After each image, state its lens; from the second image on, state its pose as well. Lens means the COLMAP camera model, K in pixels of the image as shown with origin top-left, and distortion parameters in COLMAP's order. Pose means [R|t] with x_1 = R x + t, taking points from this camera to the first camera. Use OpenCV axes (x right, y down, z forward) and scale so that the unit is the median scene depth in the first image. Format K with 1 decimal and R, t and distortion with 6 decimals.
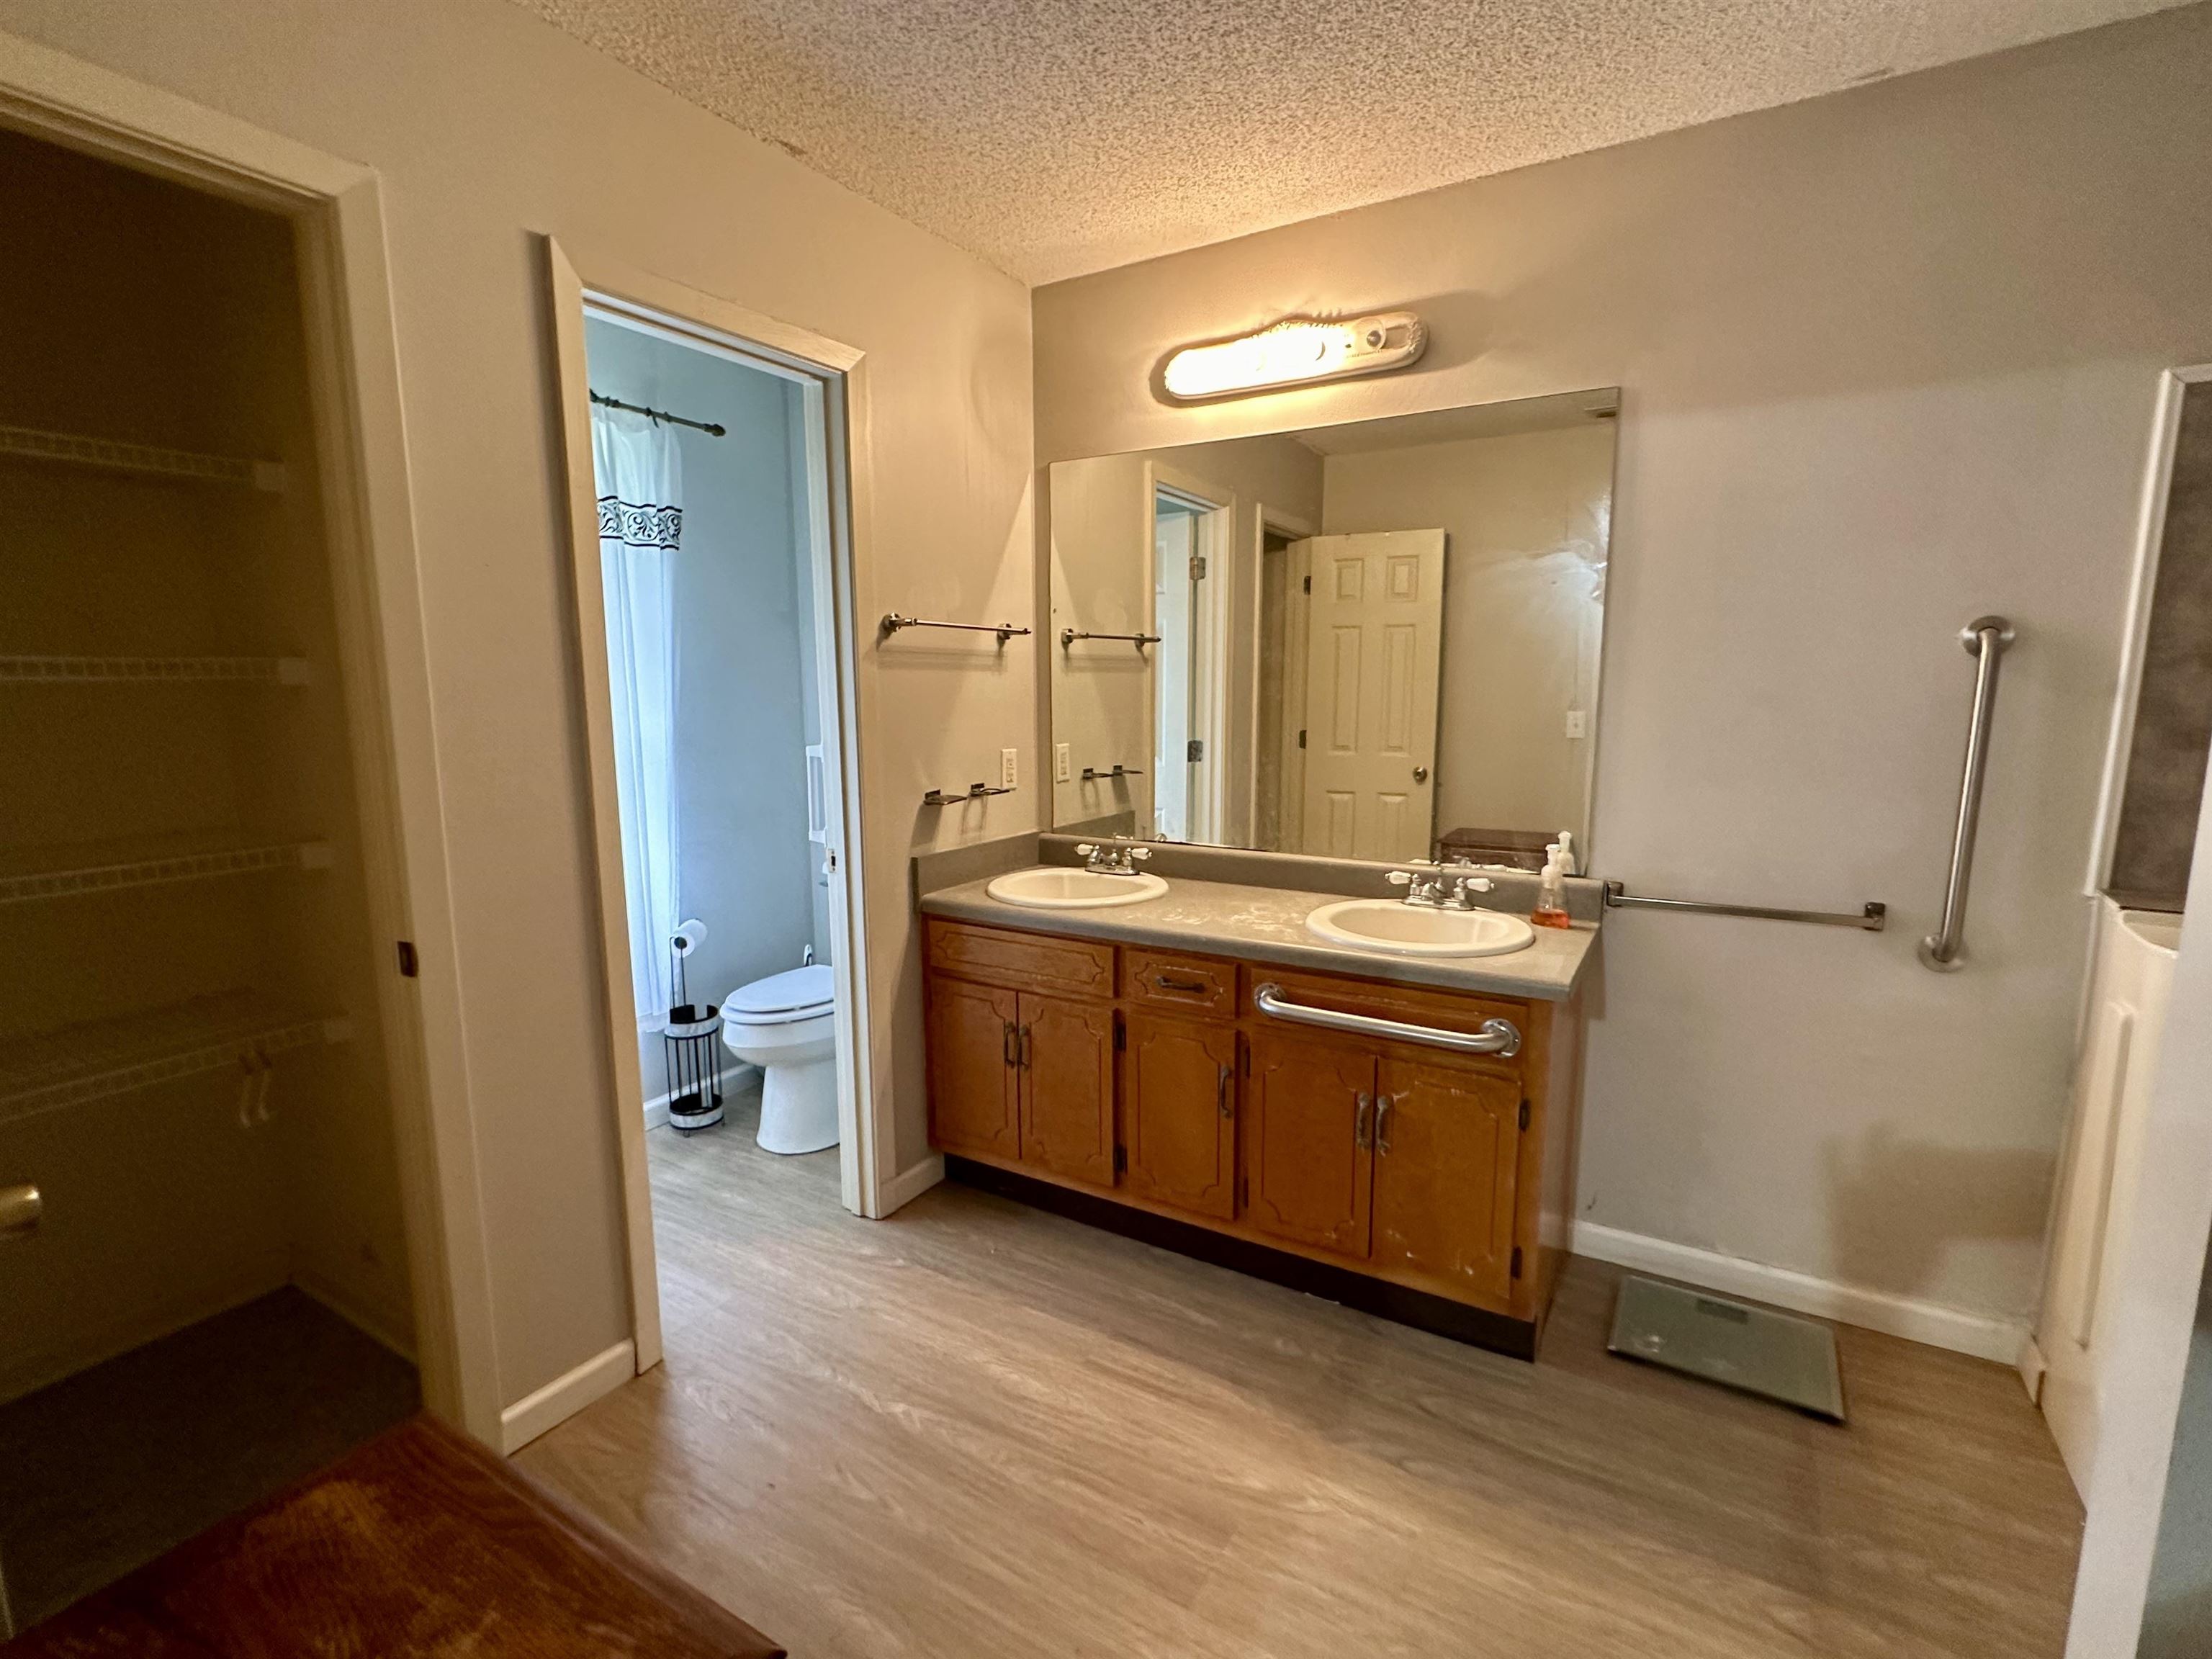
lens RADIAL K [[1031.7, 0, 1100.3], [0, 1031.7, 834.3], [0, 0, 1]] dist [-0.000950, -0.000053]
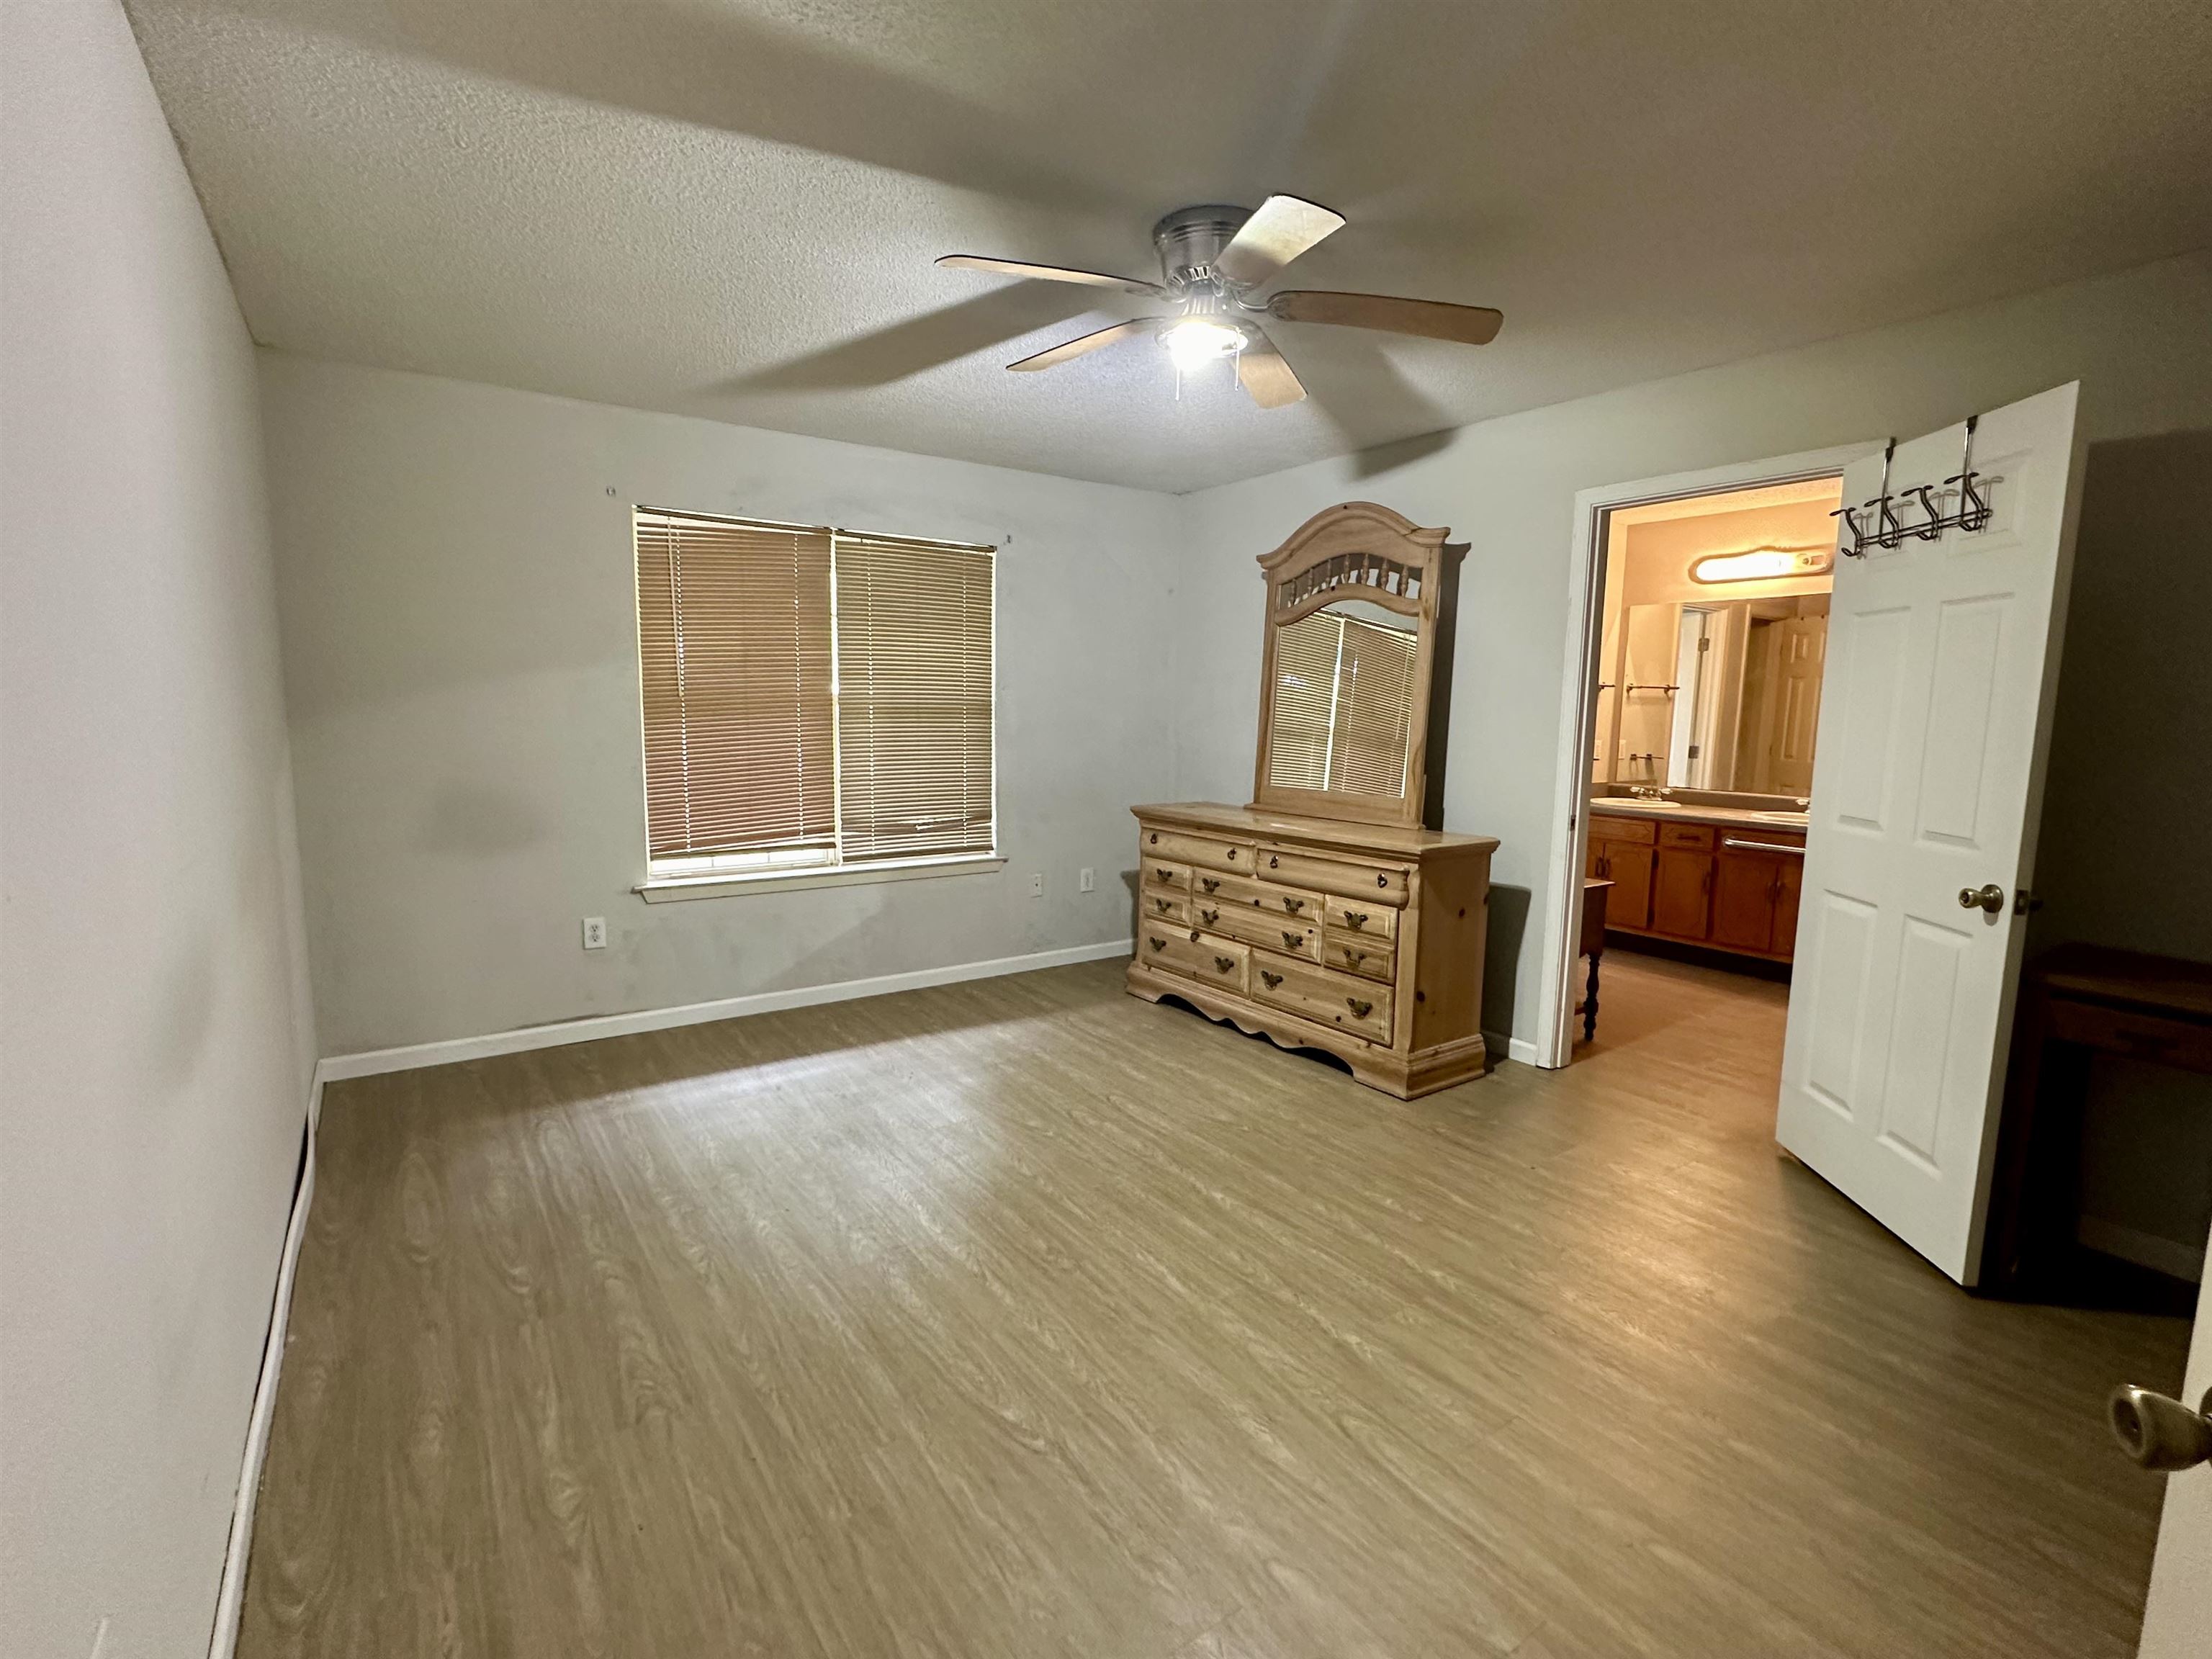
lens RADIAL K [[1031.7, 0, 1107.0], [0, 1031.7, 834.9], [0, 0, 1]] dist [-0.000950, -0.000053]
pose [[0.916969, 0.069658, -0.392830, -0.167467], [-0.077813, 0.996956, -0.004850, 0.198212], [0.391296, 0.035015, 0.919598, -1.330541]]
